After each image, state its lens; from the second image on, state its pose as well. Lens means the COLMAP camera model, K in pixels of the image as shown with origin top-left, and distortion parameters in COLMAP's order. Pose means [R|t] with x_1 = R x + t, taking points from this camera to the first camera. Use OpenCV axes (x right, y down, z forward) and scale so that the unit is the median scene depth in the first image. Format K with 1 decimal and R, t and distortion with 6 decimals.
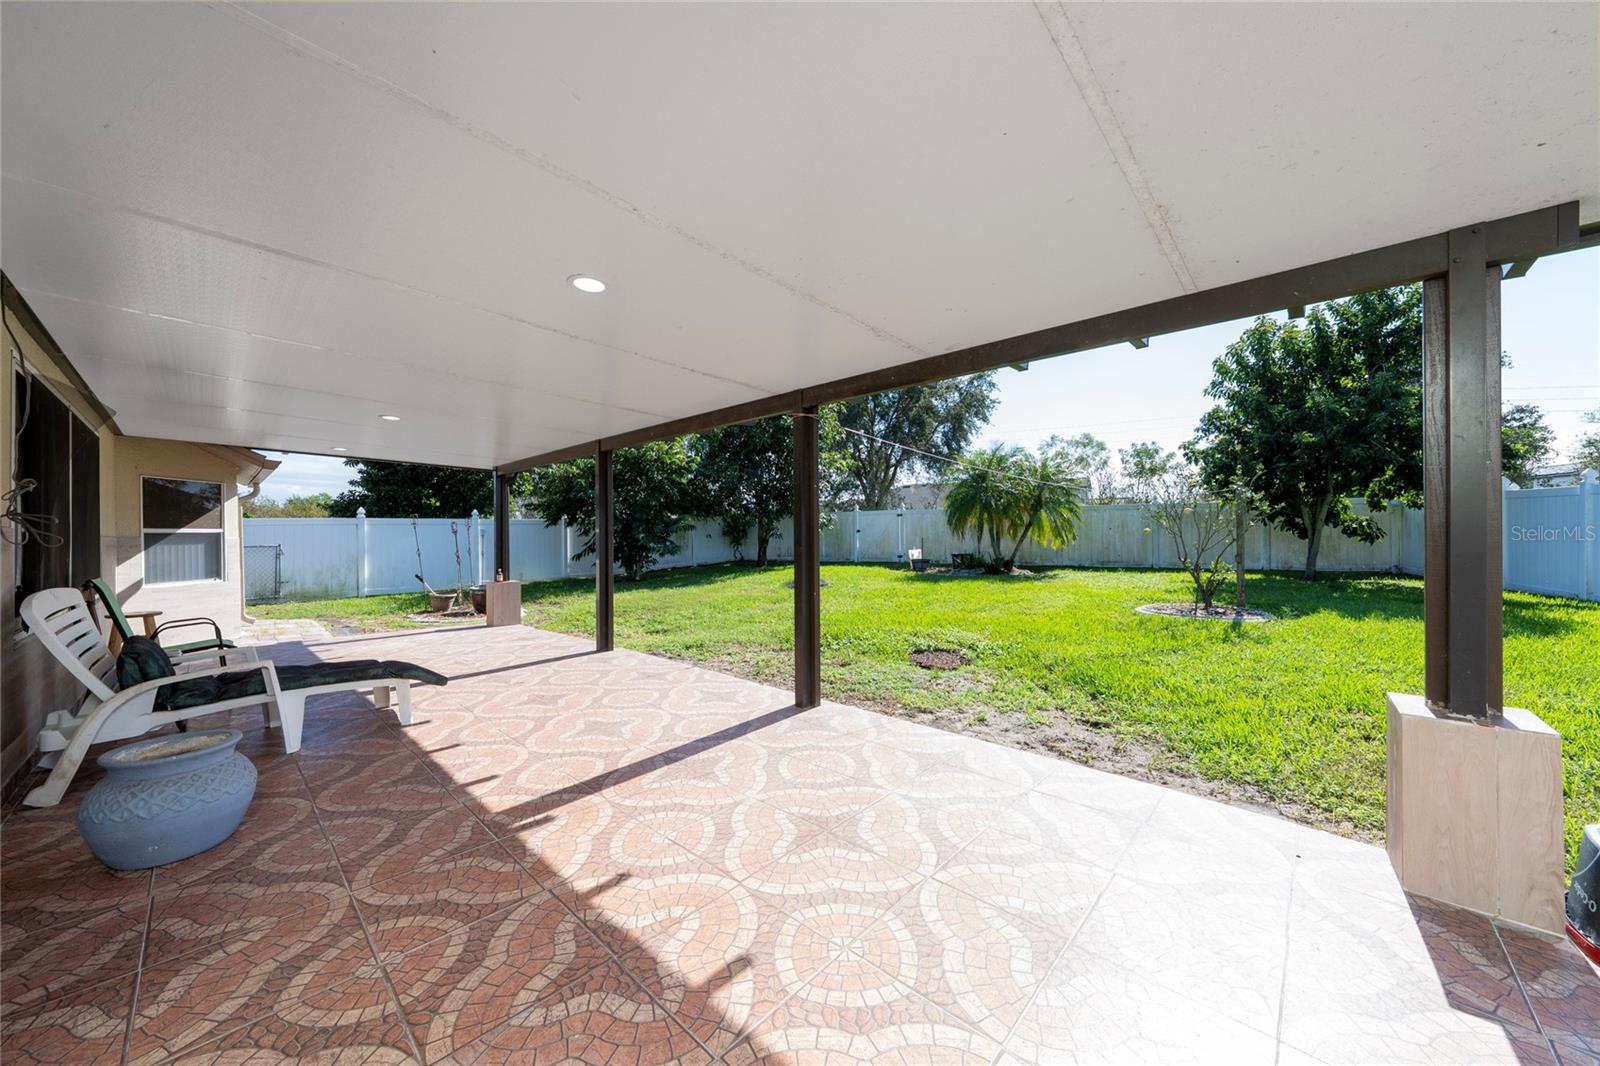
lens RADIAL K [[556.0, 0, 795.6], [0, 556.0, 533.3], [0, 0, 1]] dist [0.000801, 0.000337]
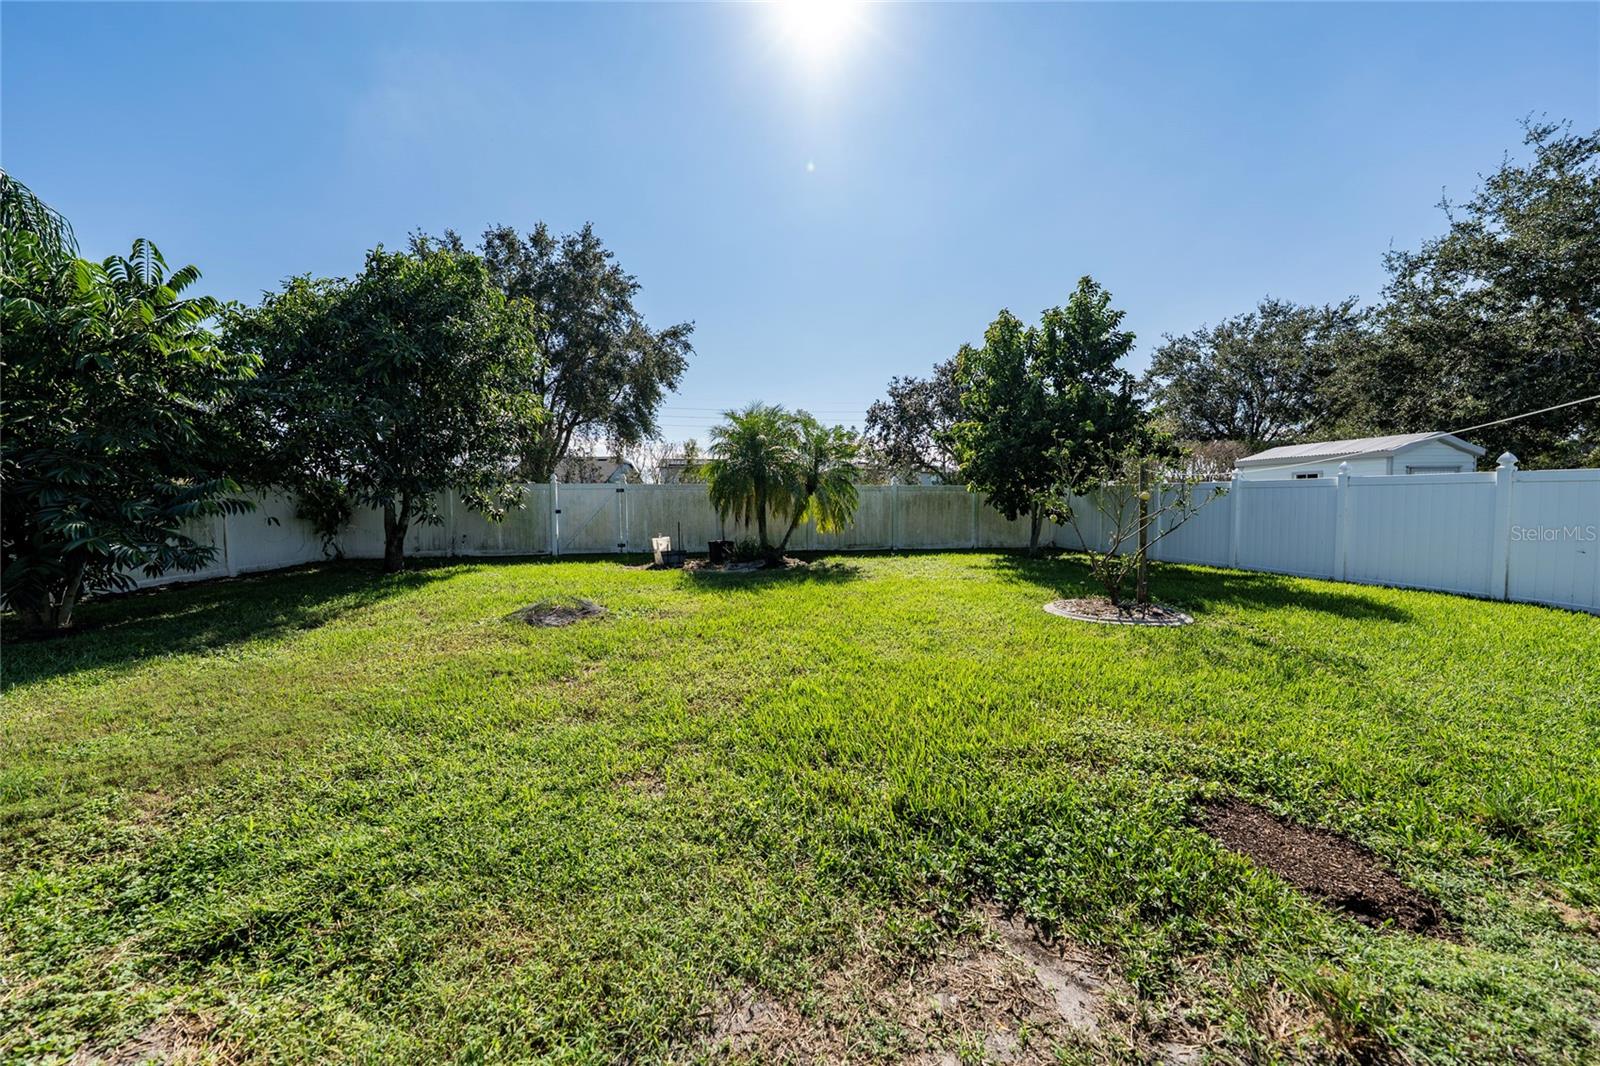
lens RADIAL K [[556.0, 0, 804.9], [0, 556.0, 536.3], [0, 0, 1]] dist [0.000801, 0.000337]
pose [[0.795392, -0.025864, 0.605543, -0.072822], [-0.002586, 0.998935, 0.046064, -0.006217], [-0.606089, -0.038205, 0.794479, 0.258231]]
